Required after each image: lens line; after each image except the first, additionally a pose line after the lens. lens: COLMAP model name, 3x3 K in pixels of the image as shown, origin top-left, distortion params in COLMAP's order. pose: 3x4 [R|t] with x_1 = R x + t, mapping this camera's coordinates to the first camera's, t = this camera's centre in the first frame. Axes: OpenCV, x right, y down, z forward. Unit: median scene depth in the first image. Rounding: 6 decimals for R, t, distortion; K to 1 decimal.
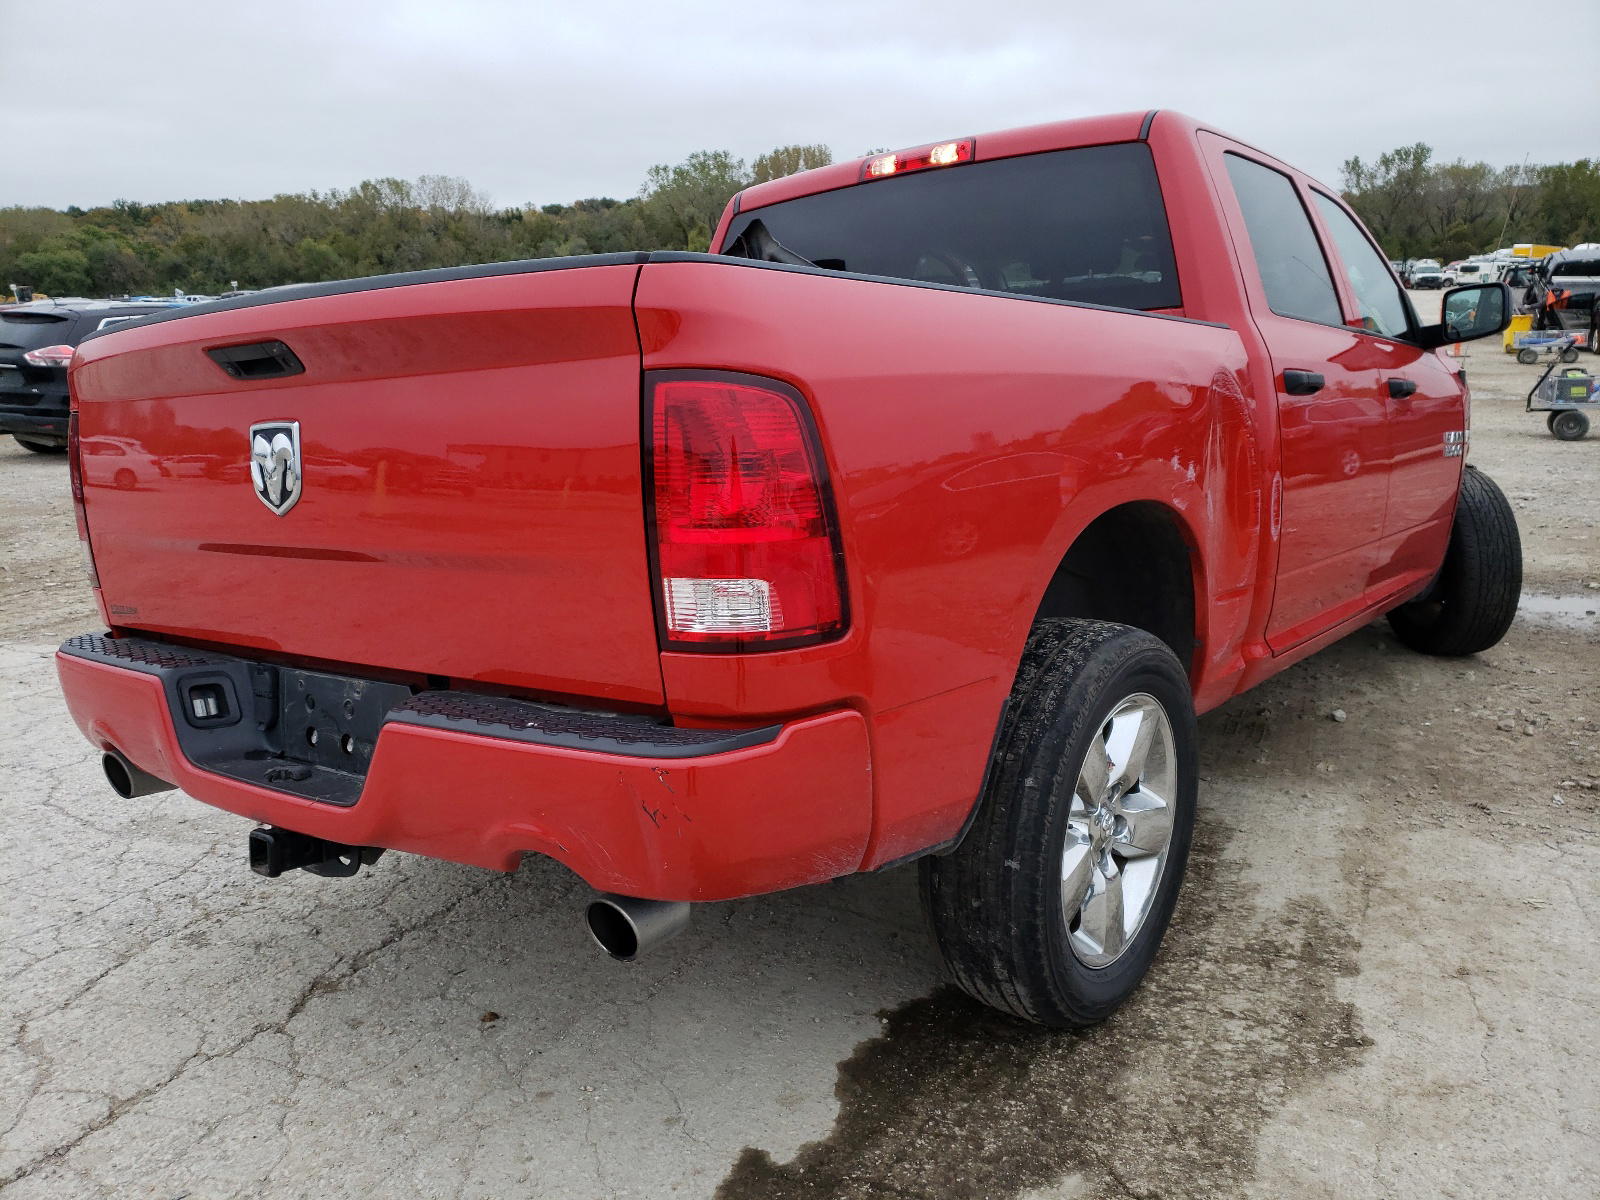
lens RADIAL K [[1236.7, 0, 800.0], [0, 1236.7, 600.0], [0, 0, 1]] dist [0.015823, 0.006839]
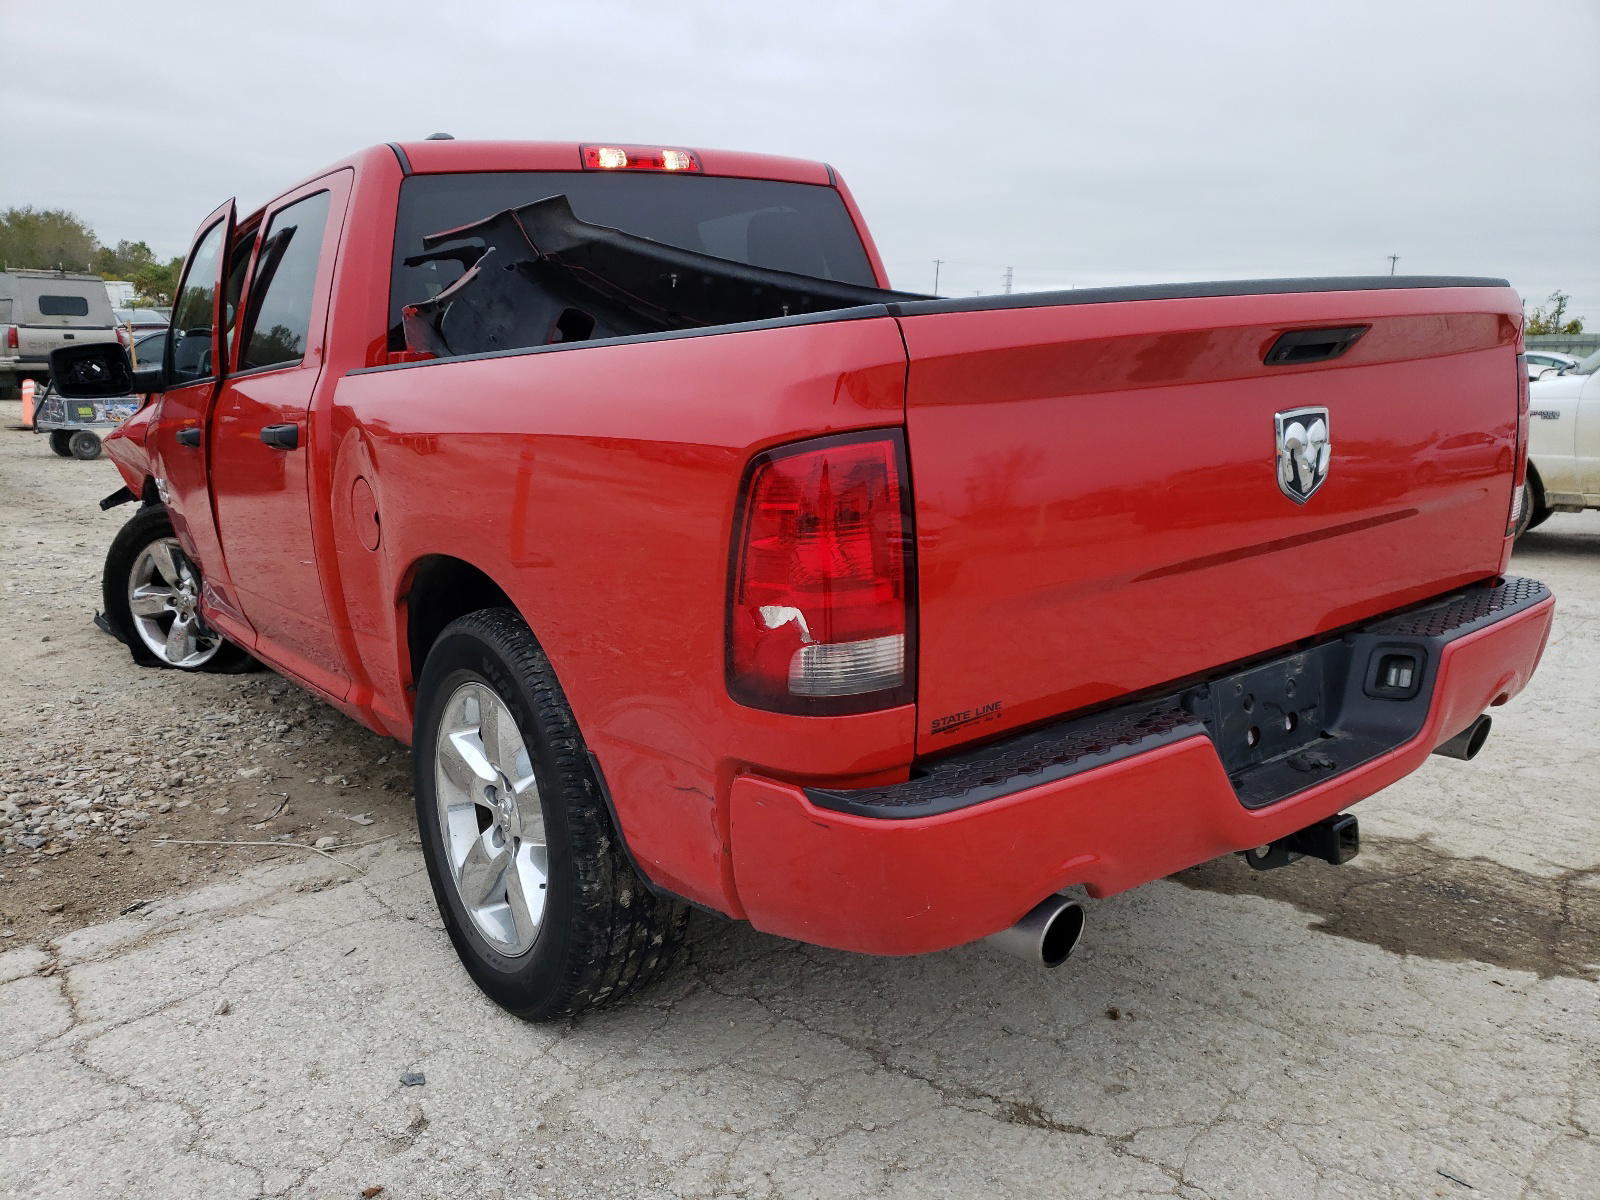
lens RADIAL K [[1230.0, 0, 800.0], [0, 1230.0, 600.0], [0, 0, 1]] dist [0.000979, -0.000386]
pose [[0.284290, -0.170067, 0.943534, -1.175171], [0.188327, 0.974874, 0.118972, -0.147885], [-0.940060, 0.143870, 0.309175, 0.871473]]
